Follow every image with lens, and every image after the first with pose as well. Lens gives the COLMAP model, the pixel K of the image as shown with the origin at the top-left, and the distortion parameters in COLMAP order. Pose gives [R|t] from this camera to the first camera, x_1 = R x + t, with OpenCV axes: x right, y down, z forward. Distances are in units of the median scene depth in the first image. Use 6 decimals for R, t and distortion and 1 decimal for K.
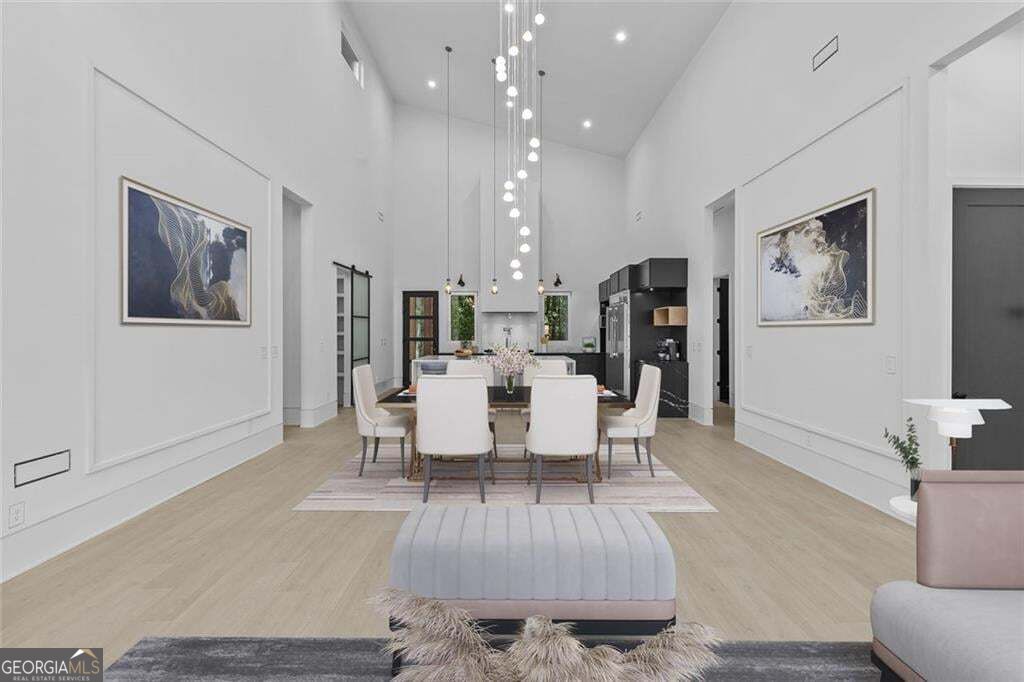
lens RADIAL K [[465.3, 0, 504.4], [0, 465.3, 330.7], [0, 0, 1]] dist [0.000609, -0.000336]
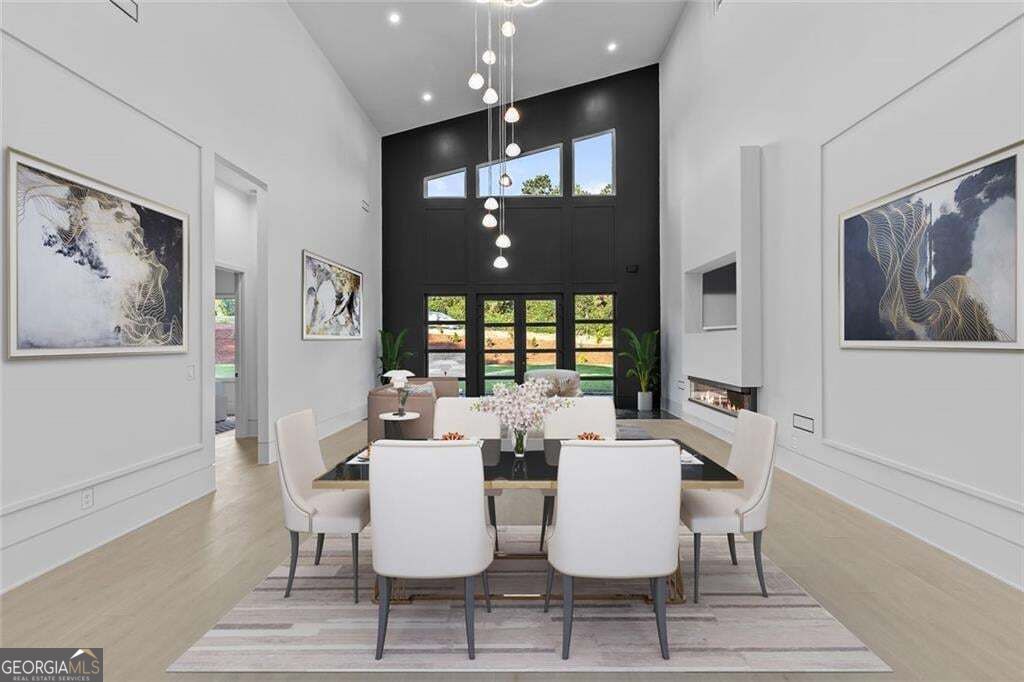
lens RADIAL K [[465.3, 0, 517.6], [0, 465.3, 340.2], [0, 0, 1]] dist [0.000609, -0.000336]
pose [[-0.999914, 0.009878, 0.008592, 0.075565], [0.009869, 0.999951, -0.001101, -0.027448], [-0.008602, -0.001016, -0.999962, 1.723076]]
